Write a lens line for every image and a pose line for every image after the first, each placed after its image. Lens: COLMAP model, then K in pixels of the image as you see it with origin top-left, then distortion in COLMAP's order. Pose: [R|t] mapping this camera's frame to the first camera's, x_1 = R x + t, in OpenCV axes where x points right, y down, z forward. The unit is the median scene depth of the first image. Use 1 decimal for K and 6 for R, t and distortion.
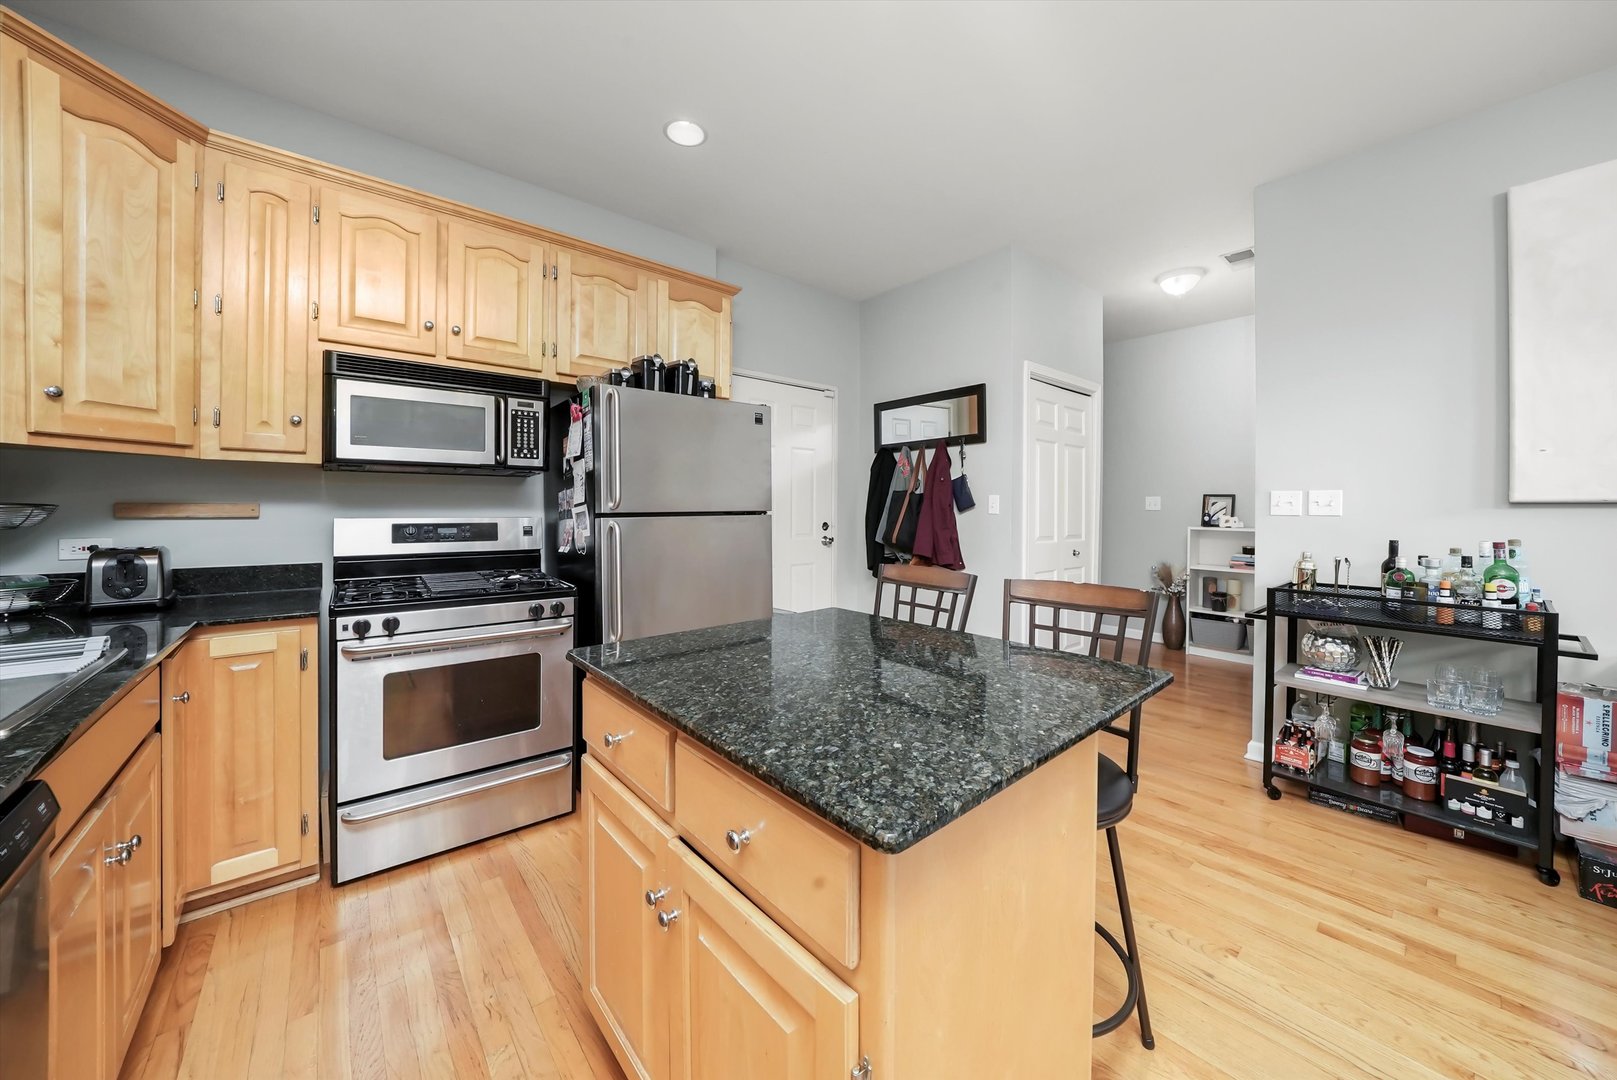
lens RADIAL K [[567.5, 0, 817.3], [0, 567.5, 509.9], [0, 0, 1]] dist [-0.017019, 0.000129]
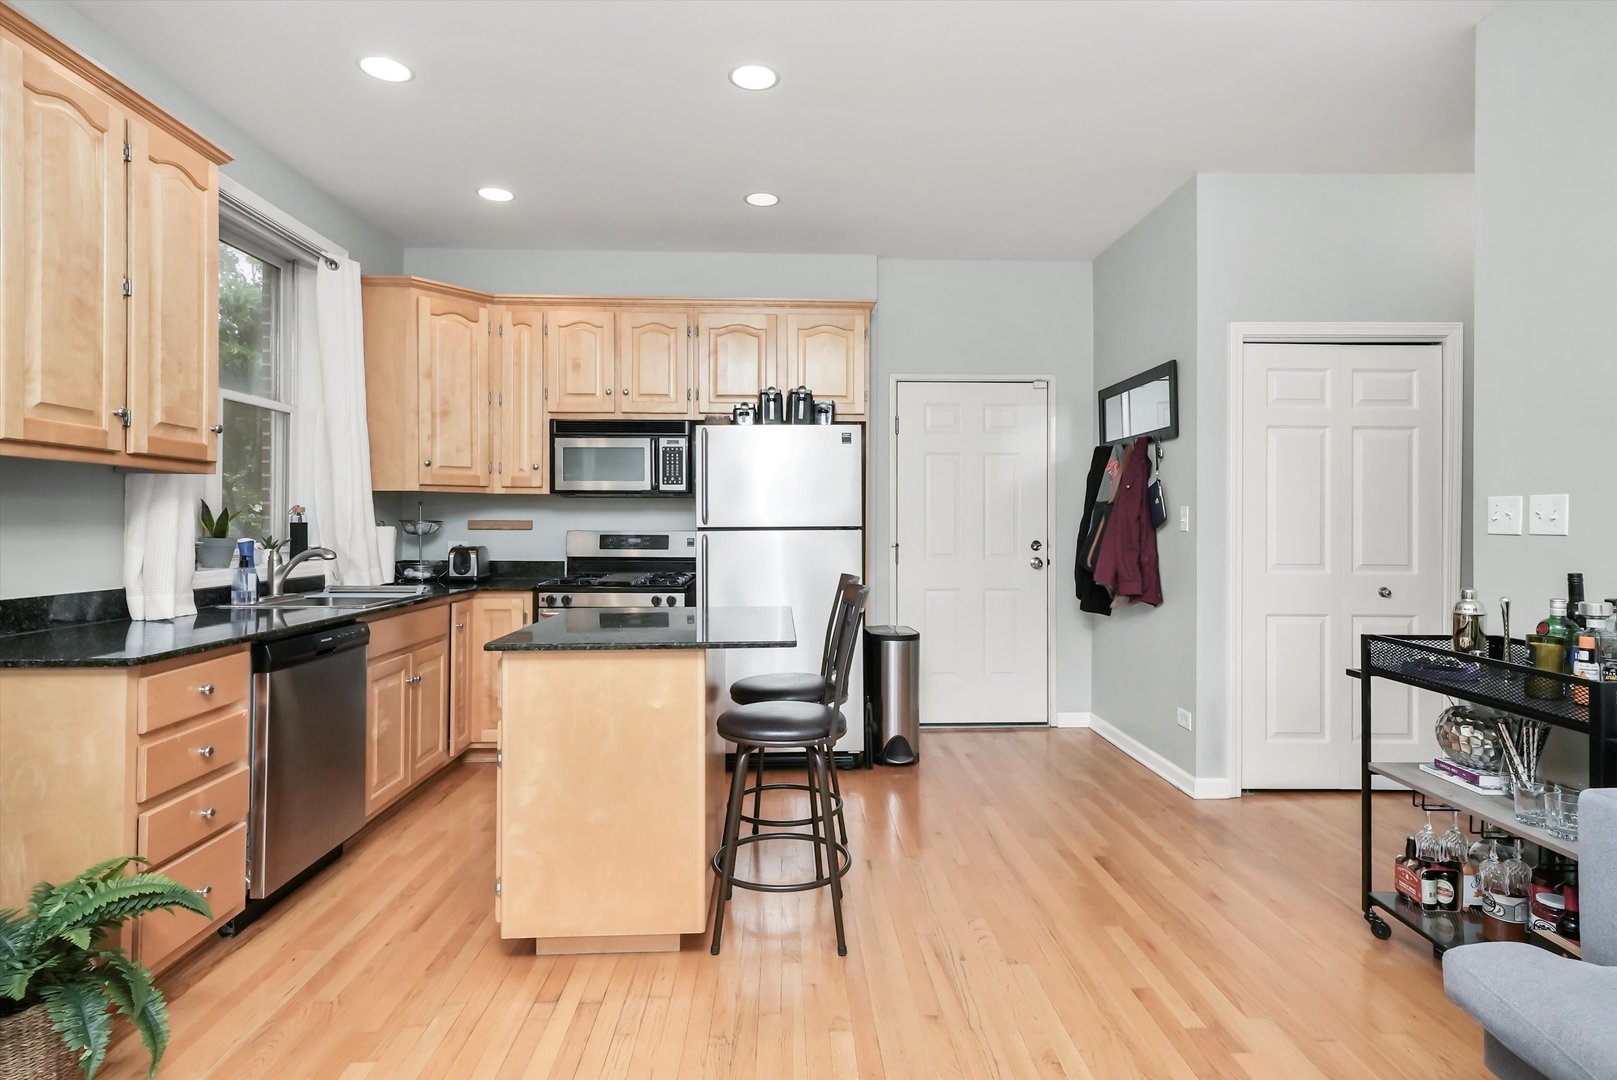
lens RADIAL K [[841.2, 0, 813.7], [0, 841.2, 519.4], [0, 0, 1]] dist [0.007604, 0.002130]
pose [[0.780259, -0.003456, -0.625447, 0.952428], [-0.001701, 0.999969, -0.007647, 0.001716], [0.625454, 0.007030, 0.780229, -0.287527]]
